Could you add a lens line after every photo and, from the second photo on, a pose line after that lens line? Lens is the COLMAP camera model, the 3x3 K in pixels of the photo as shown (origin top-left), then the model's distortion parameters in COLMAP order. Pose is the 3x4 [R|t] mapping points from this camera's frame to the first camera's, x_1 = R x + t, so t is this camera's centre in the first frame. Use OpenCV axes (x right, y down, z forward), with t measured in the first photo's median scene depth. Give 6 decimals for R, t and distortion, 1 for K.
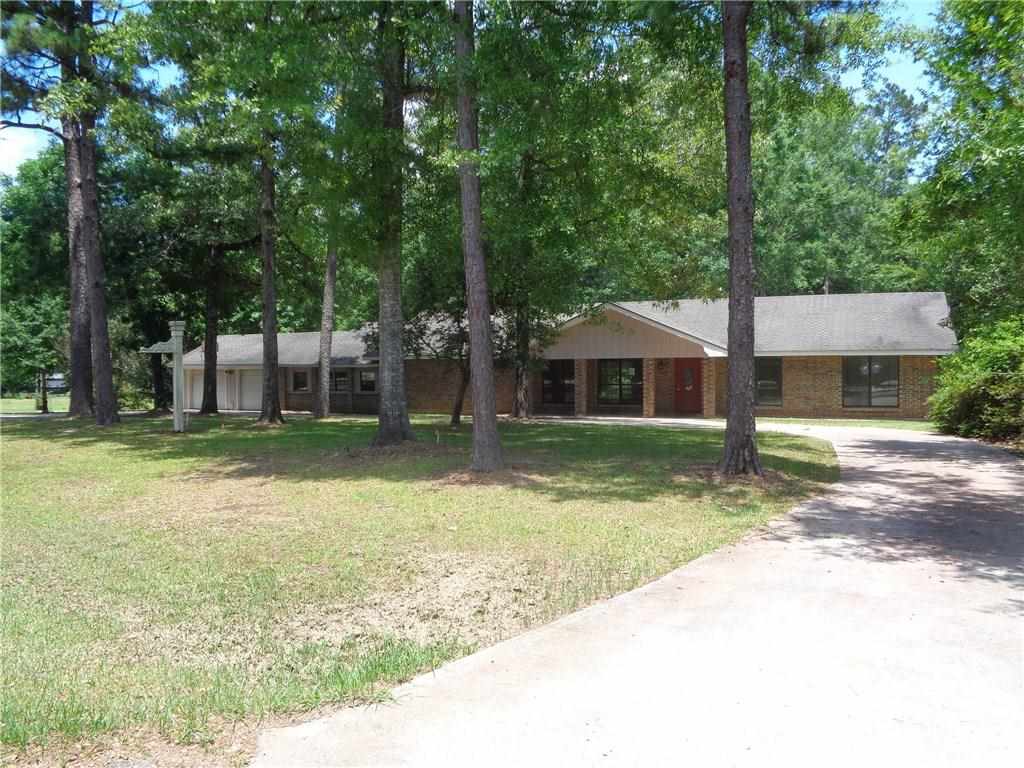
lens RADIAL K [[802.2, 0, 512.4], [0, 802.2, 384.0], [0, 0, 1]] dist [0.010064, 0.002123]
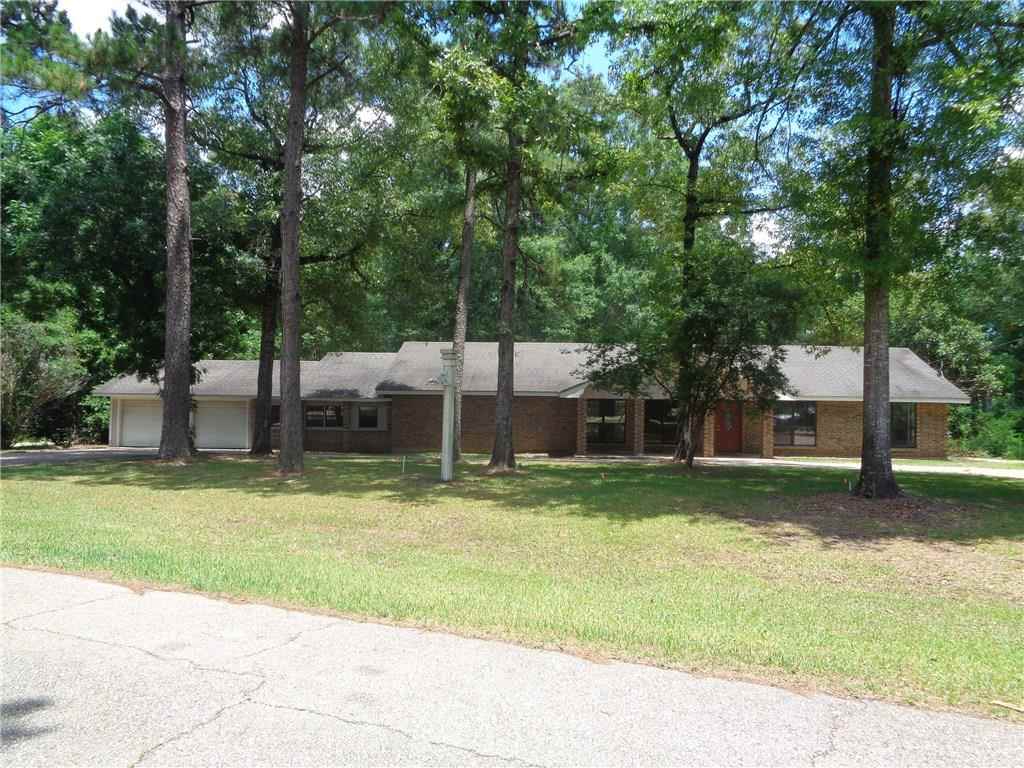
lens RADIAL K [[764.3, 0, 512.0], [0, 764.3, 384.3], [0, 0, 1]] dist [-0.010351, -0.002605]
pose [[0.944796, 0.028070, 0.326455, -0.392388], [-0.013577, 0.998822, -0.046590, -0.002655], [-0.327378, 0.039586, 0.944064, 0.156803]]
